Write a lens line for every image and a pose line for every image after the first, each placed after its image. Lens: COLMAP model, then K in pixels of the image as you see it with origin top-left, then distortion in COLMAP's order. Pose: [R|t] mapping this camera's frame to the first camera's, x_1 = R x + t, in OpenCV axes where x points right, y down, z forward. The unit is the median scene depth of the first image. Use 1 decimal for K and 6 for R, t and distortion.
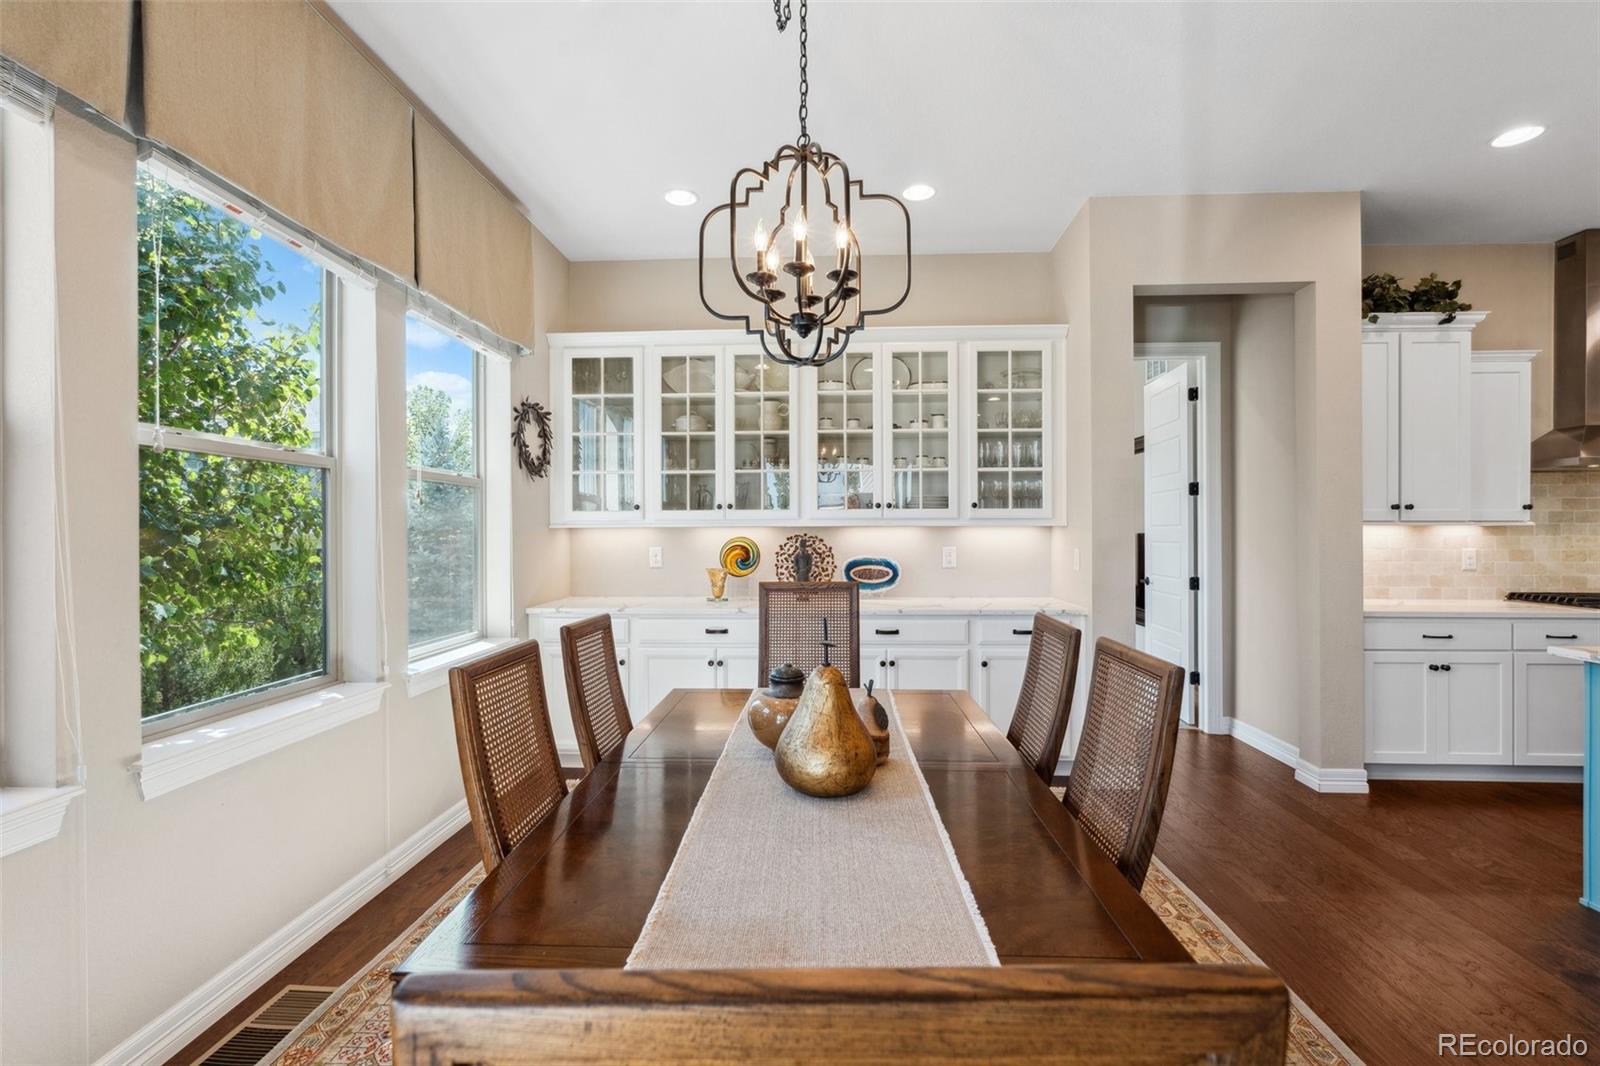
lens RADIAL K [[708.5, 0, 801.6], [0, 708.5, 527.6], [0, 0, 1]] dist [-0.001156, -0.000603]
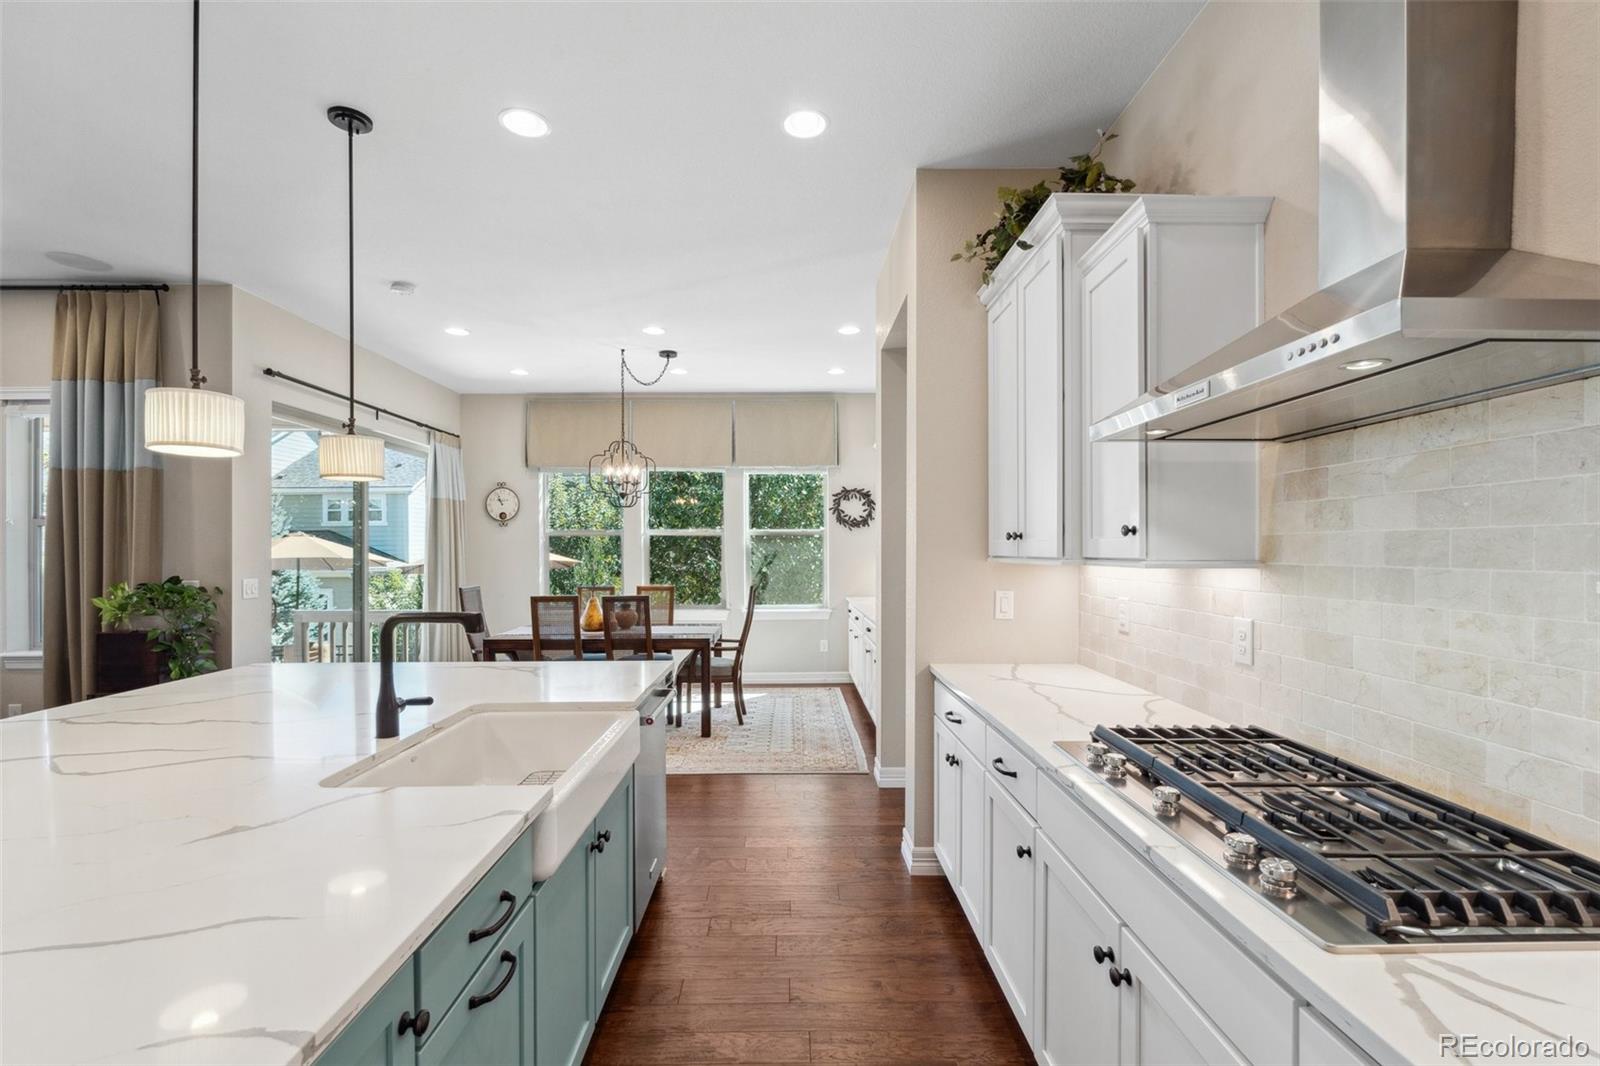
lens RADIAL K [[708.5, 0, 796.9], [0, 708.5, 538.2], [0, 0, 1]] dist [-0.001156, -0.000603]
pose [[0.057272, -0.014522, -0.998253, 1.413098], [0.005831, 0.999882, -0.014211, -0.017089], [0.998342, -0.005007, 0.057350, 0.699801]]
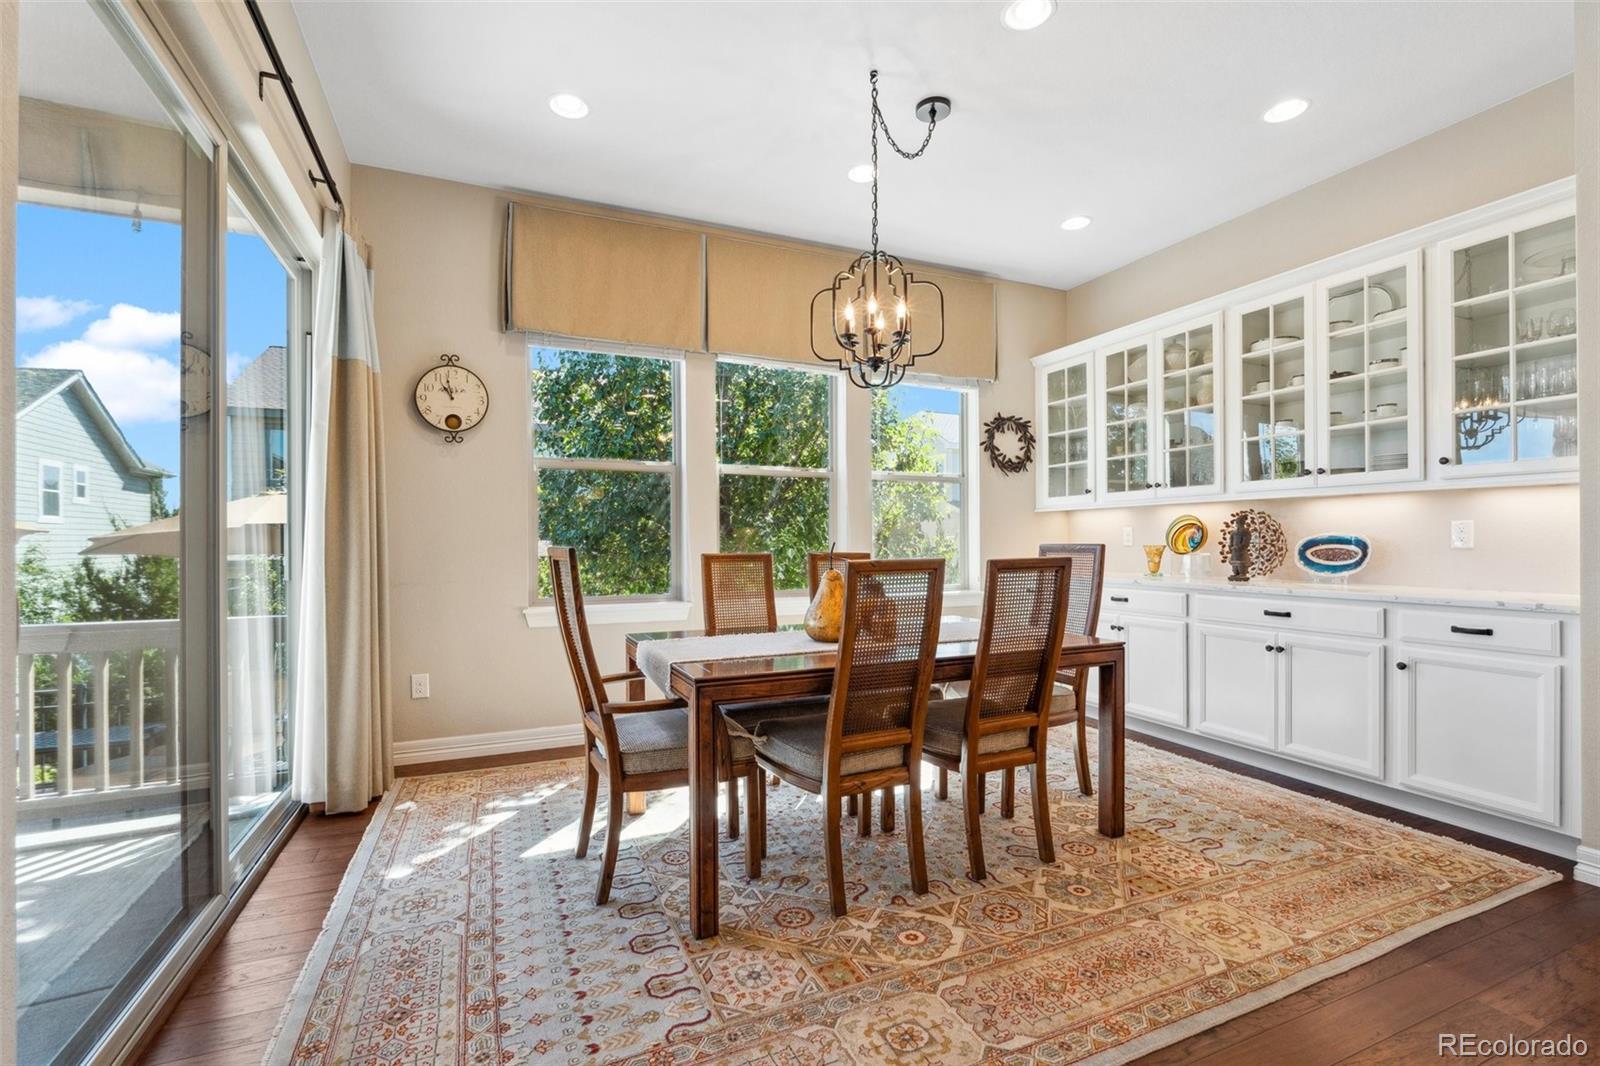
lens RADIAL K [[708.5, 0, 802.4], [0, 708.5, 543.0], [0, 0, 1]] dist [-0.001156, -0.000603]
pose [[0.449114, 0.004108, -0.893465, 0.590830], [0.005478, 0.999958, 0.007351, 0.044246], [0.893458, -0.008196, 0.449073, 0.061871]]
